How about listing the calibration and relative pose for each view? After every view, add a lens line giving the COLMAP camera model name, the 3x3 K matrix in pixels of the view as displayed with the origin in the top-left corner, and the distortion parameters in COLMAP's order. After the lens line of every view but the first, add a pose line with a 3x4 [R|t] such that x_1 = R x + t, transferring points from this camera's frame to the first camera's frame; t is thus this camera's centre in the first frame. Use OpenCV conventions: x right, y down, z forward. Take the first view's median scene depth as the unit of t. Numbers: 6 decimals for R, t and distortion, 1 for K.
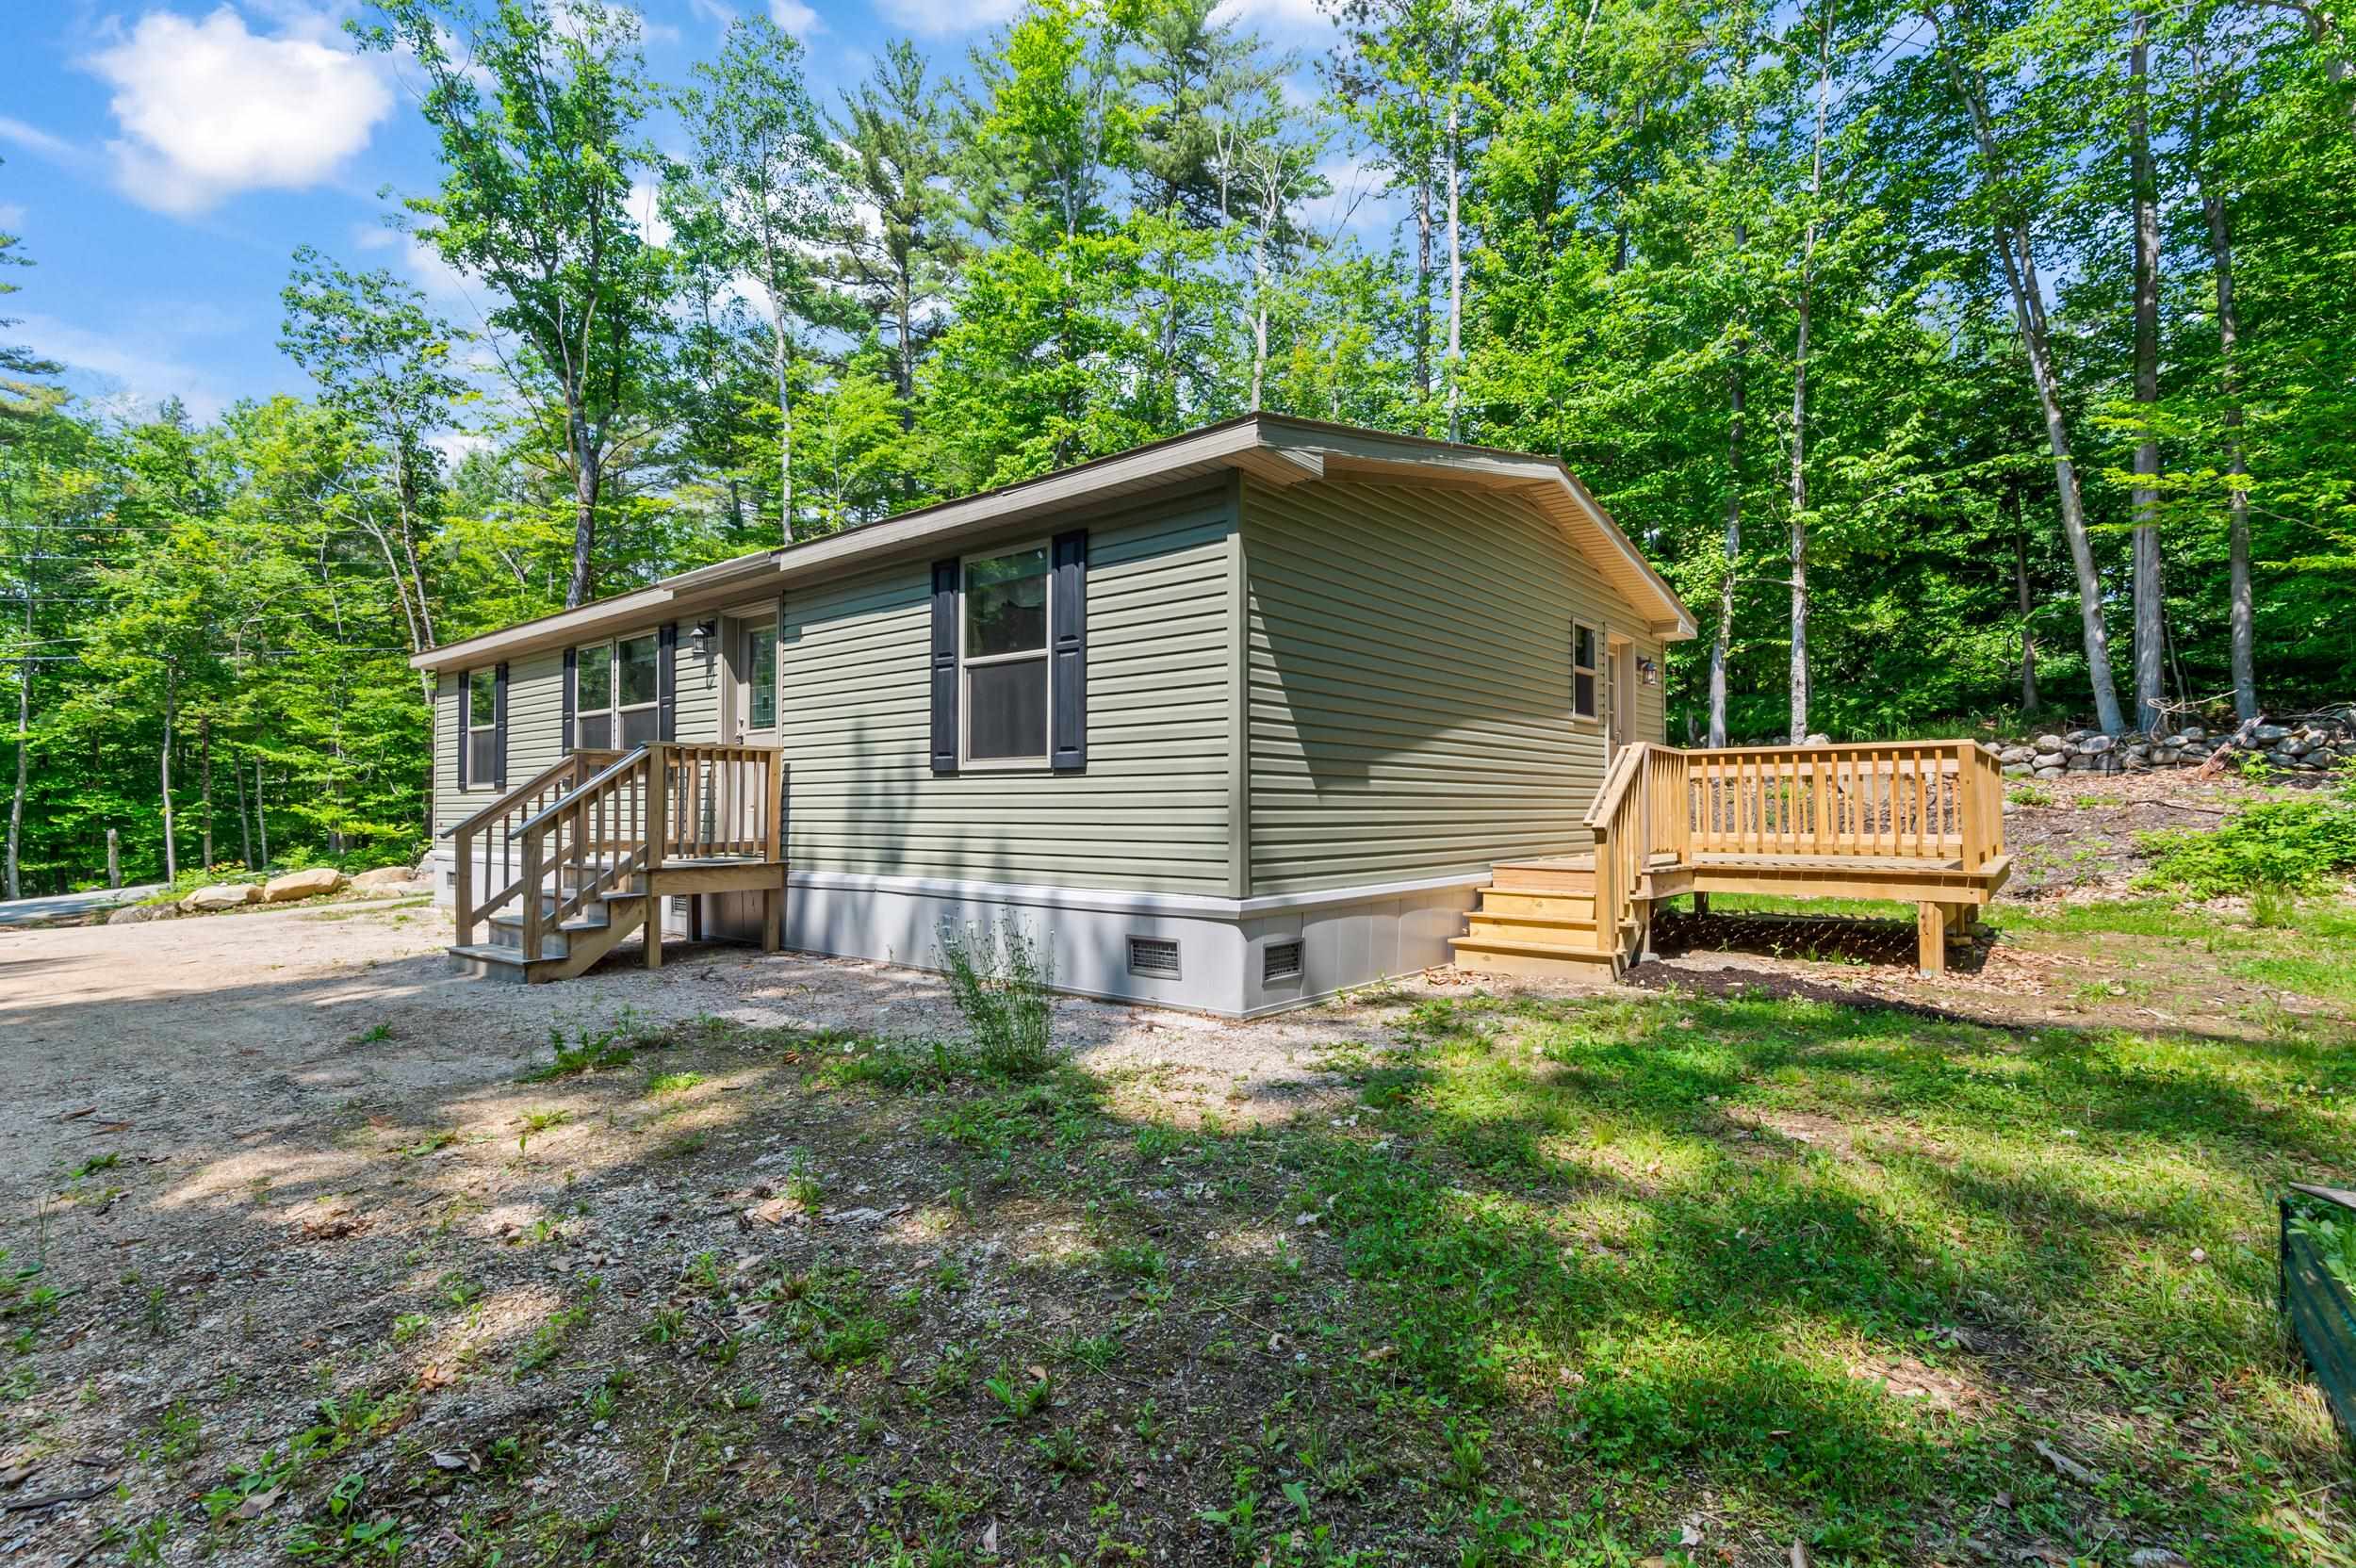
lens RADIAL K [[1118.2, 0, 1199.8], [0, 1118.2, 794.6], [0, 0, 1]] dist [0.002047, -0.008532]
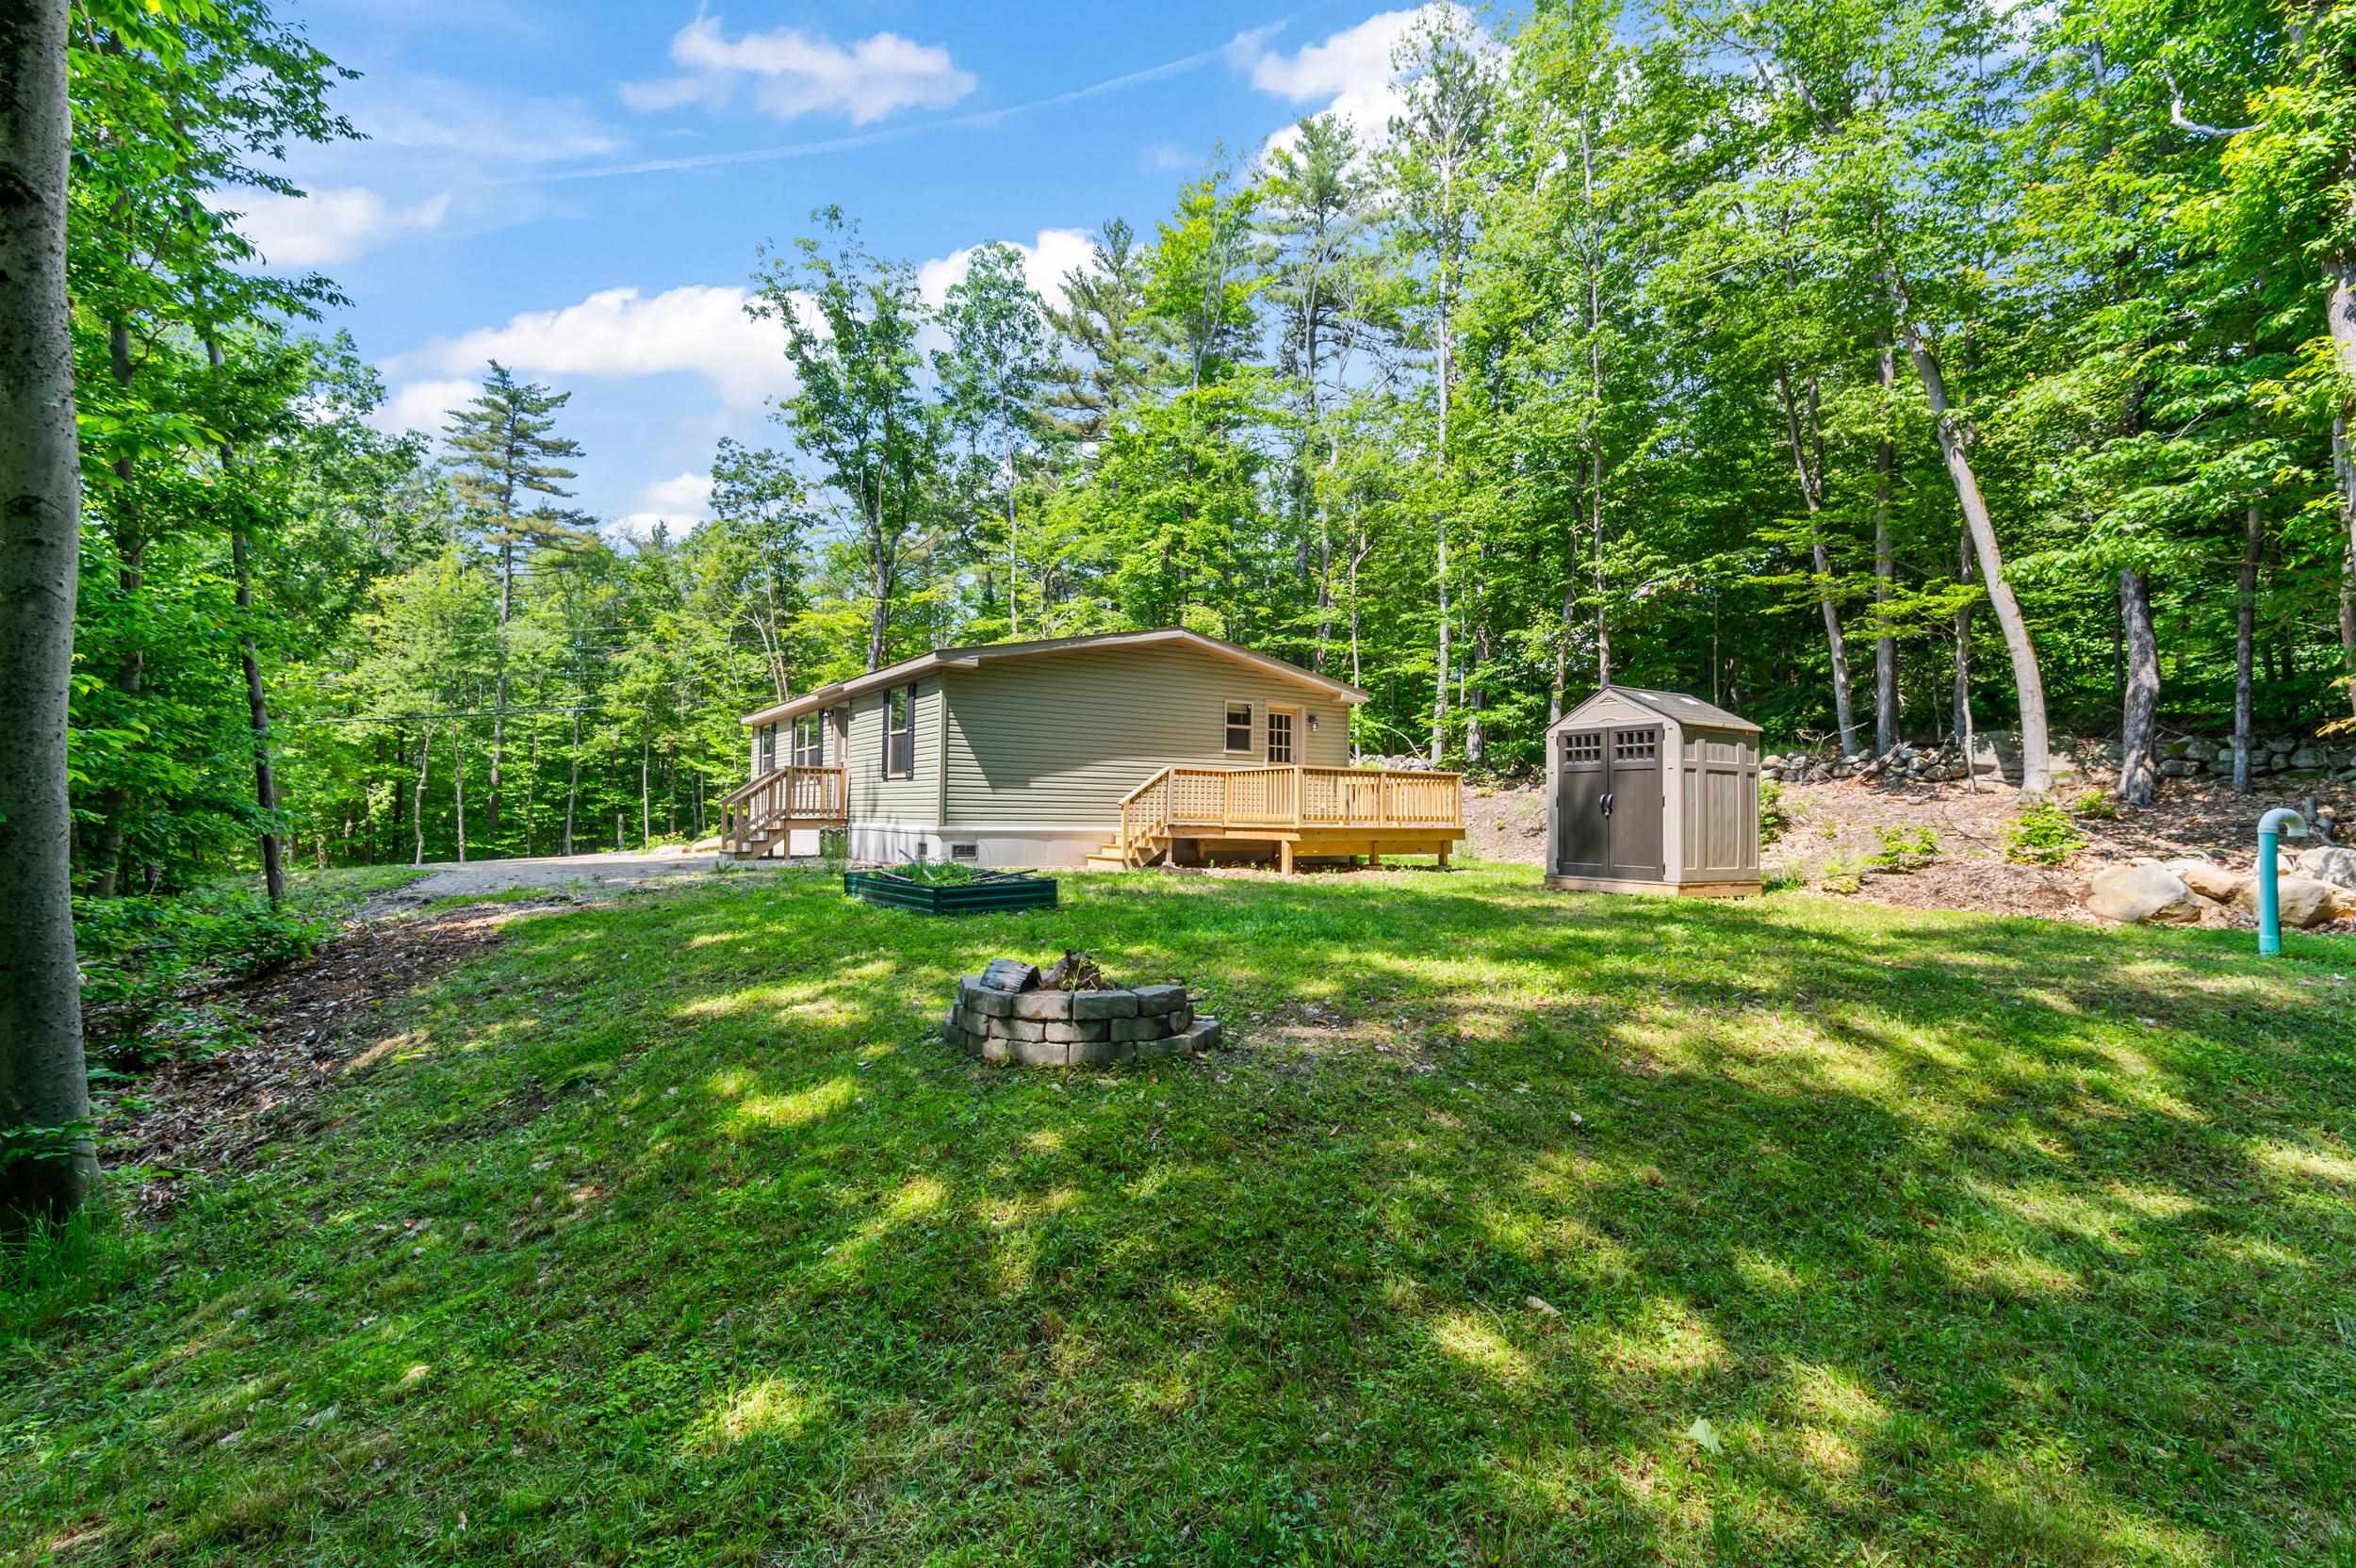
lens RADIAL K [[1118.2, 0, 1199.8], [0, 1118.2, 794.6], [0, 0, 1]] dist [0.002047, -0.008532]
pose [[0.954629, 0.008419, -0.297678, 0.449961], [-0.010659, 0.999926, -0.005902, 0.008279], [0.297606, 0.008808, 0.954648, -0.435454]]
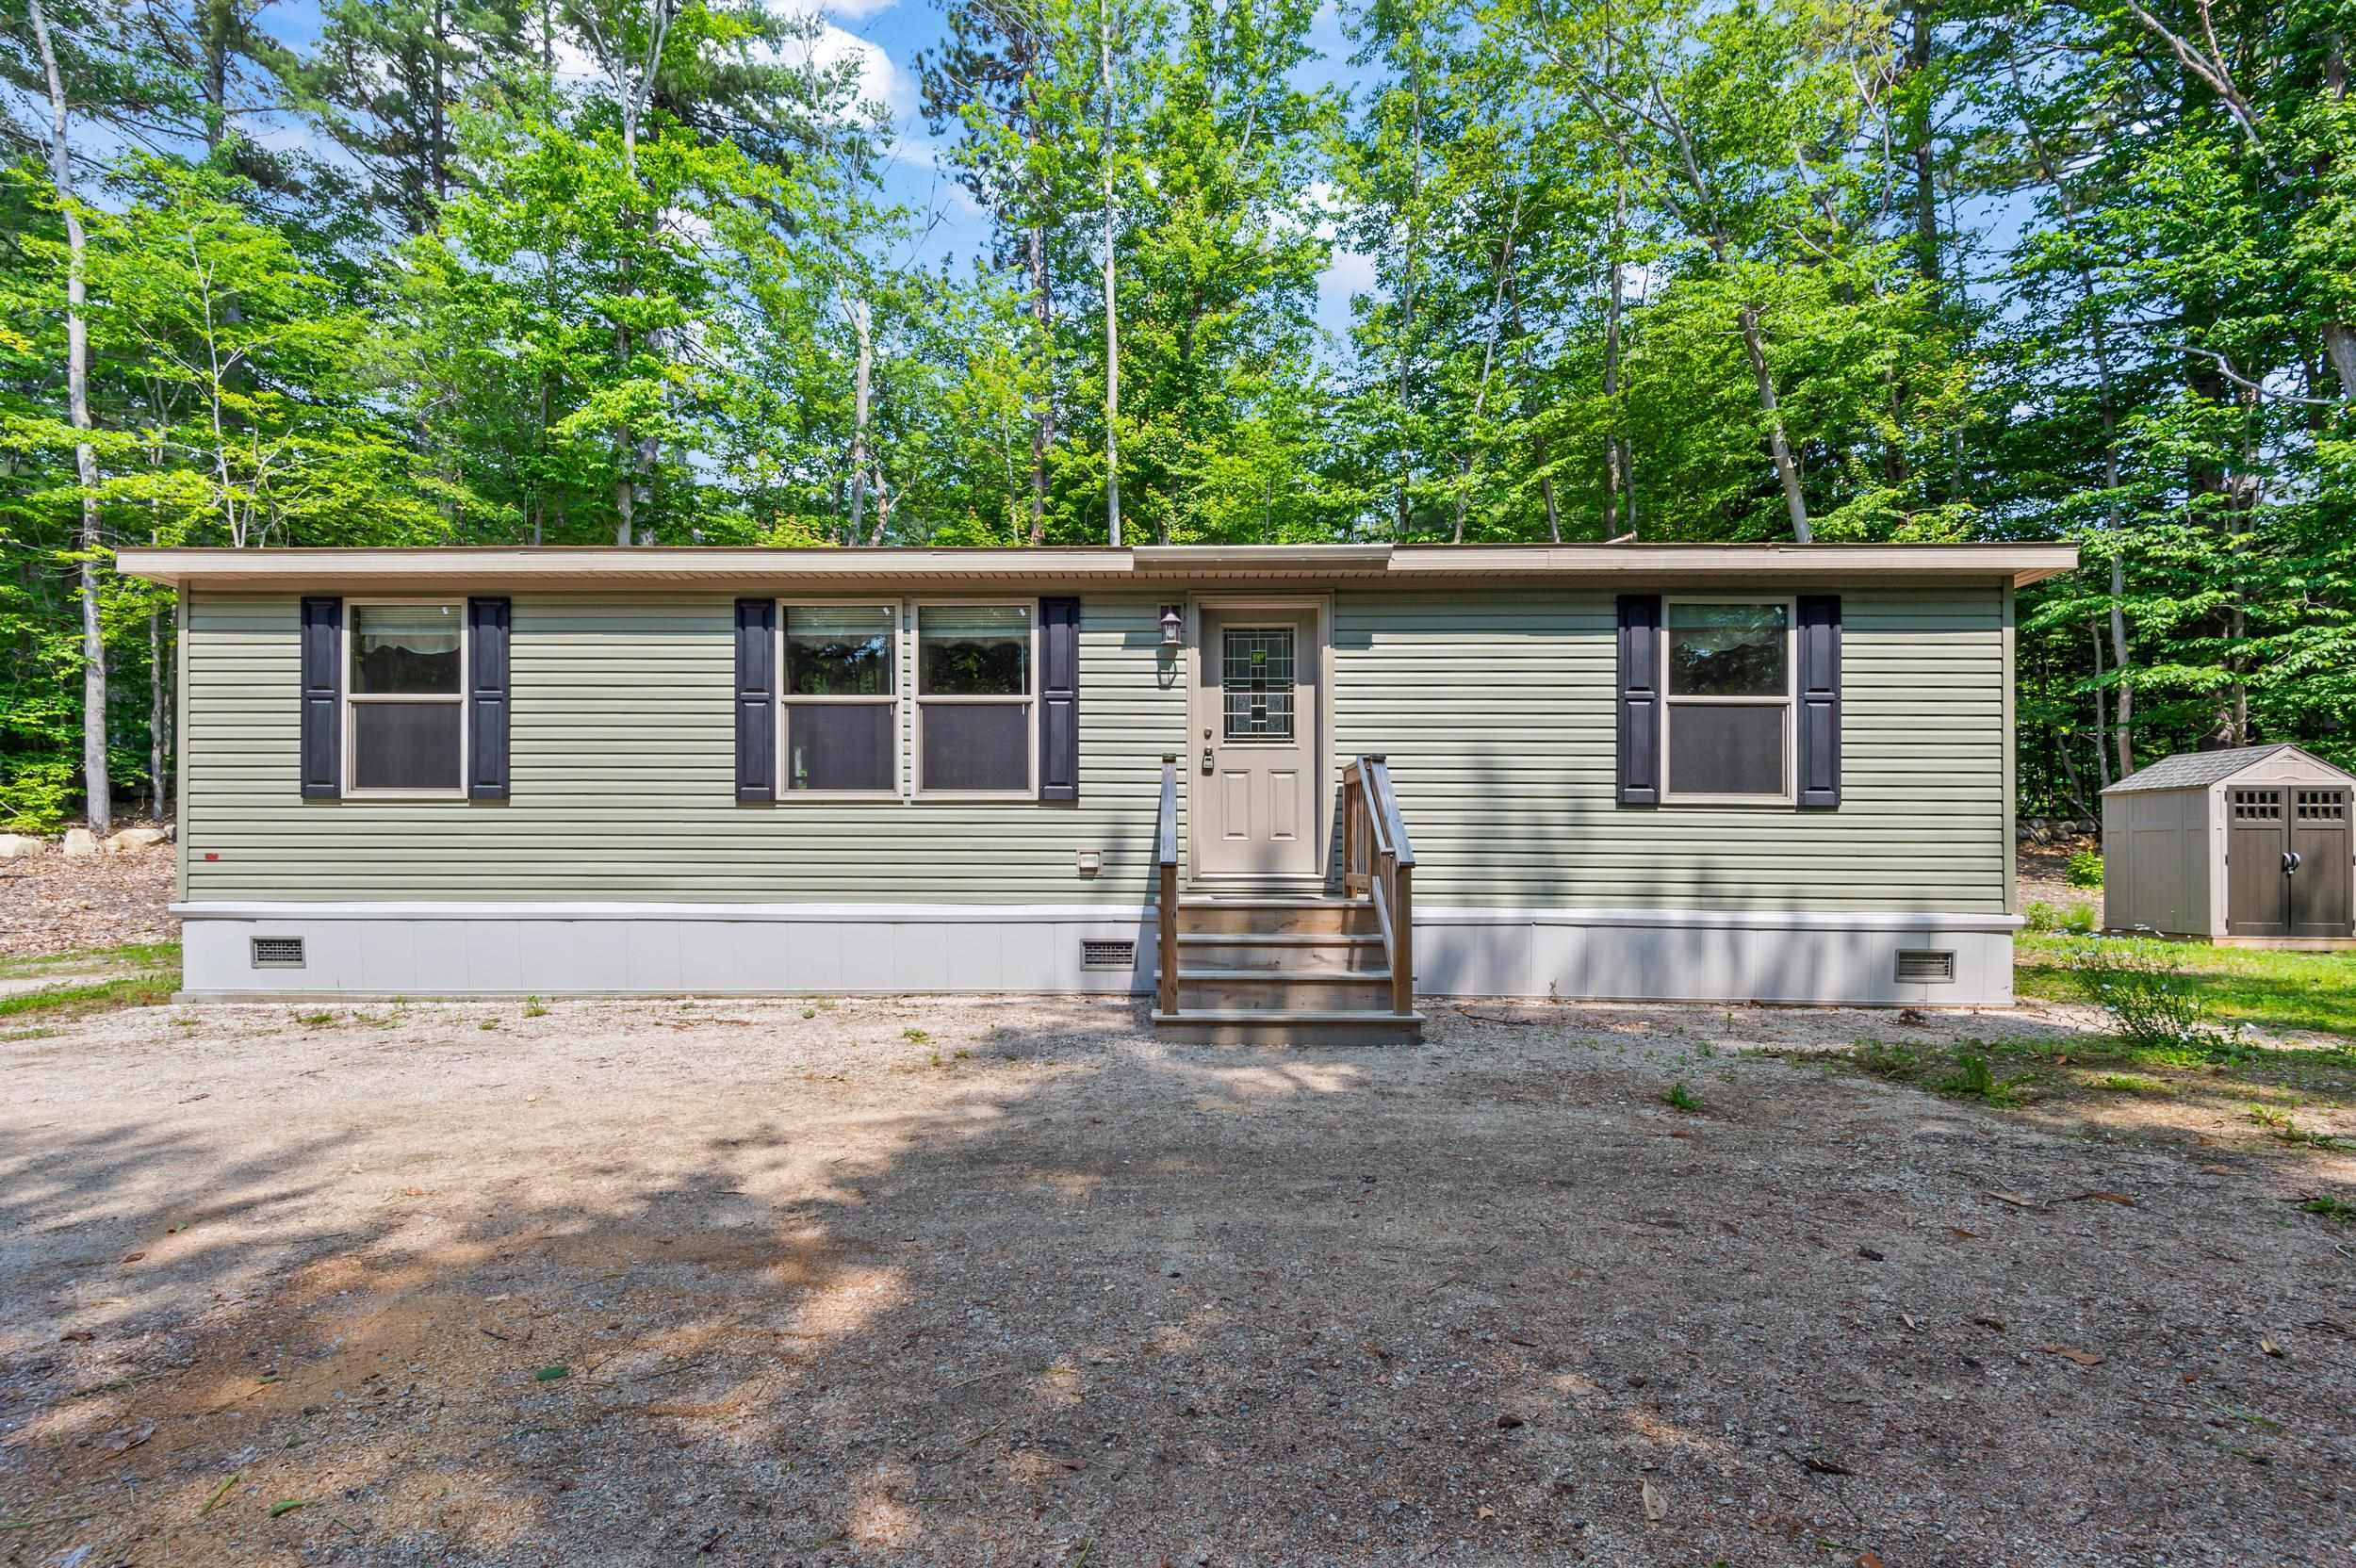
lens RADIAL K [[1109.0, 0, 1179.1], [0, 1109.0, 855.2], [0, 0, 1]] dist [-0.000295, -0.000228]
pose [[0.795954, 0.013227, 0.605213, -0.466803], [-0.017315, 0.999850, 0.000920, 0.013026], [-0.605110, -0.011211, 0.796063, 0.179176]]
